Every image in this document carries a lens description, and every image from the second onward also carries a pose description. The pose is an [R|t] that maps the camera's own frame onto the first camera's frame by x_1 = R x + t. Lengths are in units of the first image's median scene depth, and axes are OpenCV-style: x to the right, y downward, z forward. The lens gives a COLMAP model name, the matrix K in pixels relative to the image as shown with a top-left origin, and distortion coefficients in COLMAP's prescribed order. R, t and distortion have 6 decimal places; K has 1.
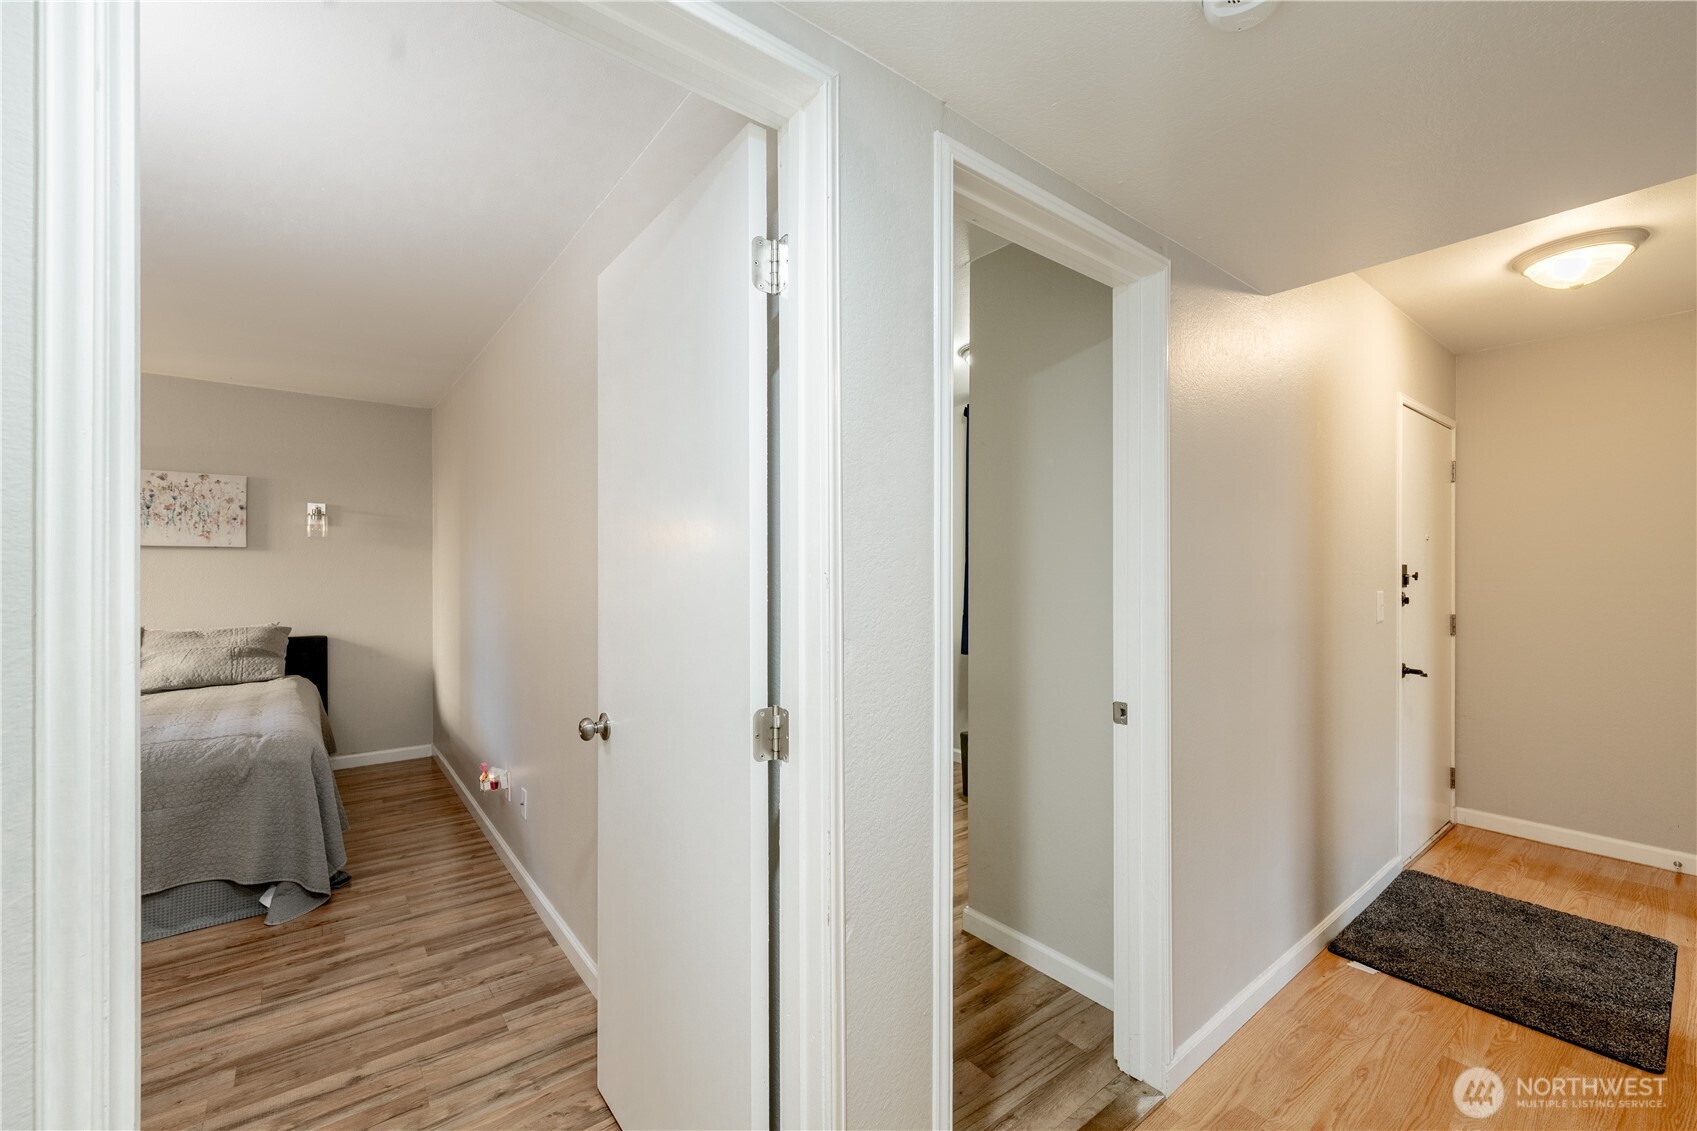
lens RADIAL K [[683.1, 0, 849.4], [0, 683.1, 567.8], [0, 0, 1]] dist [-0.002087, -0.000330]
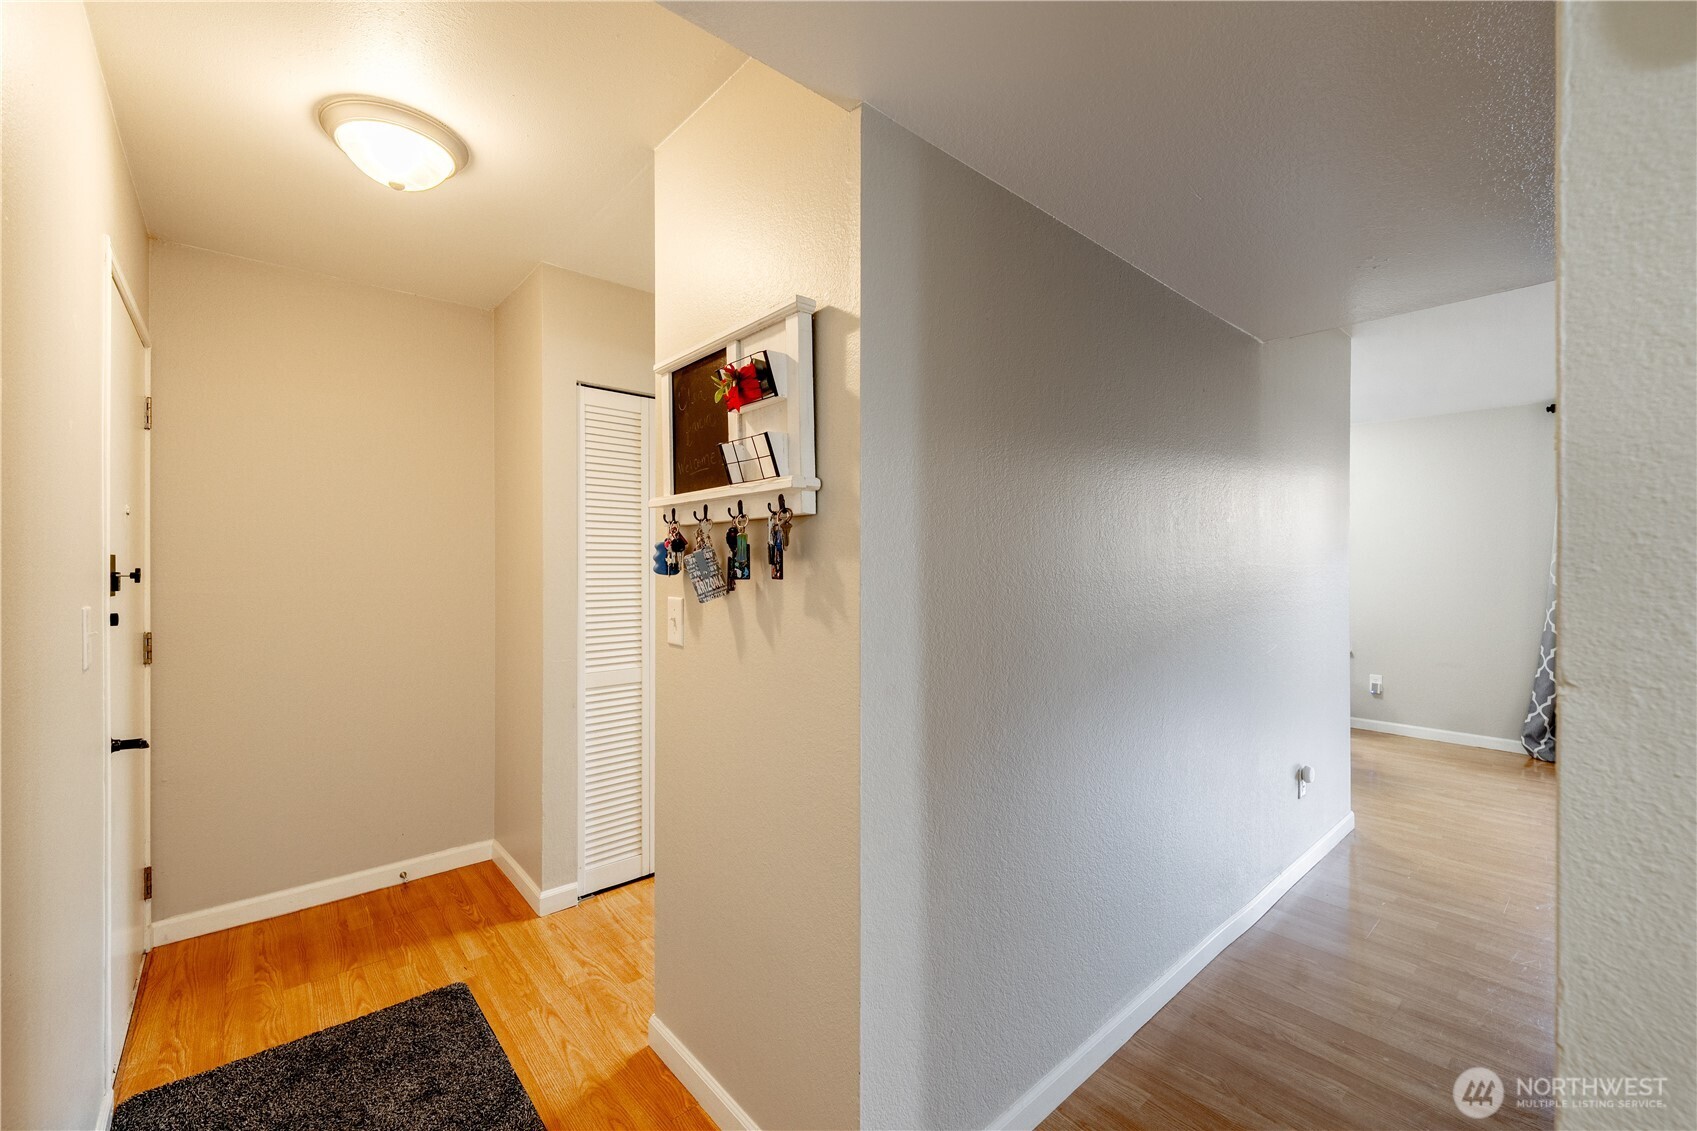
lens RADIAL K [[692.9, 0, 852.2], [0, 692.9, 559.2], [0, 0, 1]] dist [-0.003028, -0.000403]
pose [[-0.054173, 0.006063, 0.998513, 0.253666], [0.000220, 0.999982, -0.006060, 0.002229], [-0.998532, -0.000108, -0.054174, 0.495318]]
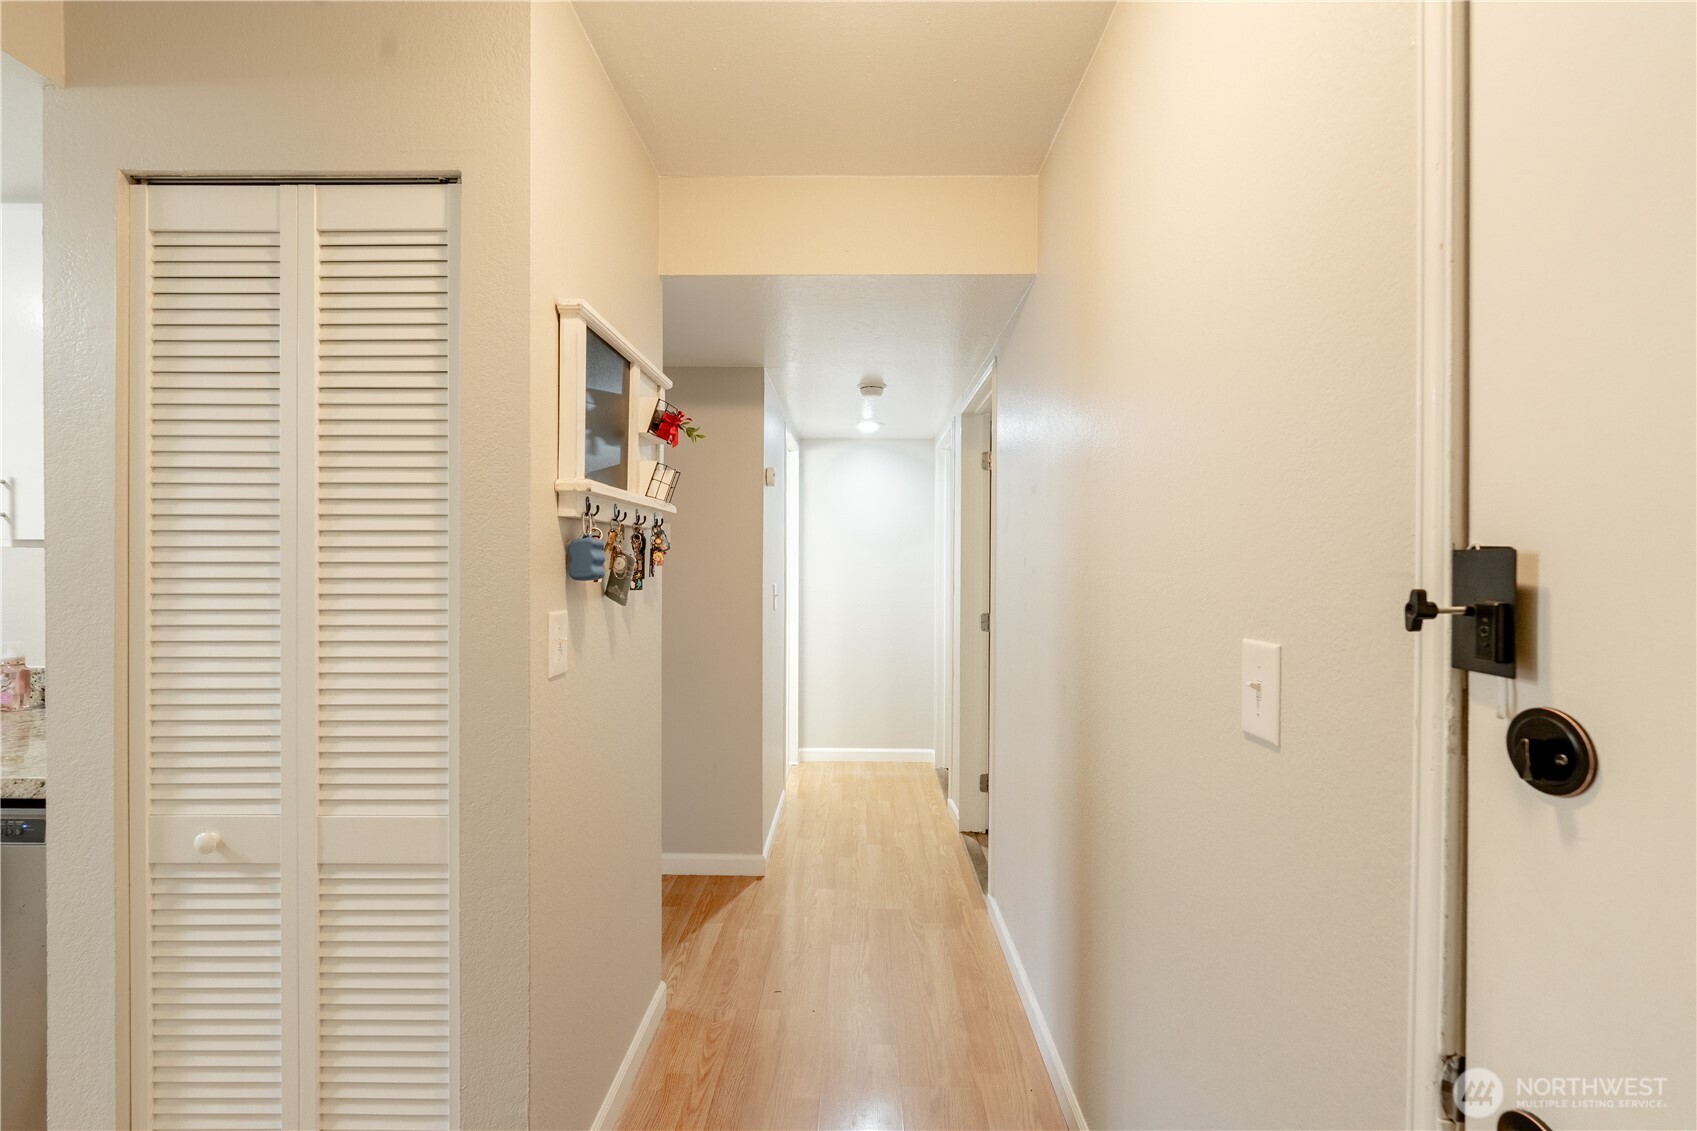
lens RADIAL K [[694.1, 0, 850.9], [0, 694.1, 563.0], [0, 0, 1]] dist [-0.001237, -0.000285]
pose [[-0.626040, 0.001414, -0.779789, 1.219092], [-0.000255, 0.999998, 0.002018, -0.000878], [0.779791, 0.001462, -0.626039, 1.126091]]
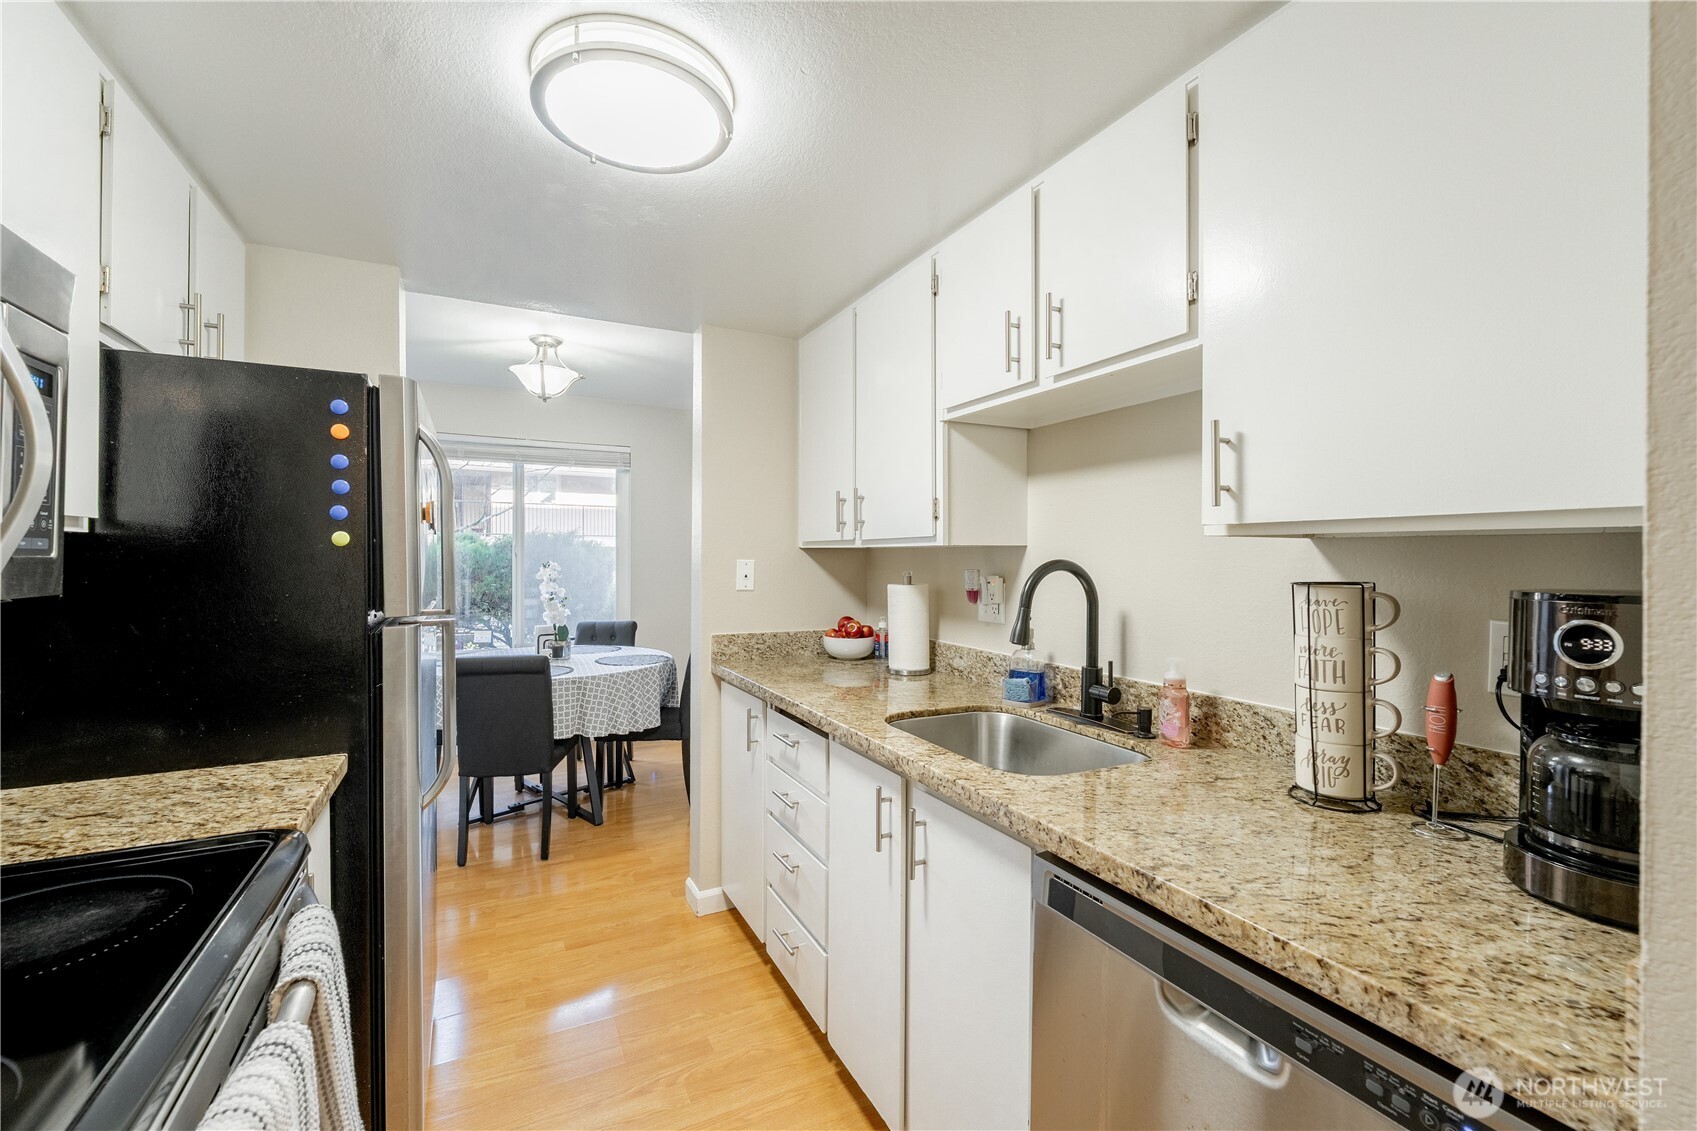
lens RADIAL K [[682.7, 0, 825.1], [0, 682.7, 560.9], [0, 0, 1]] dist [0.001914, -0.000677]
pose [[-0.977748, -0.002328, 0.209772, 1.362373], [-0.001559, 0.999991, 0.003831, 0.000792], [-0.209779, 0.003418, -0.977743, 0.620092]]
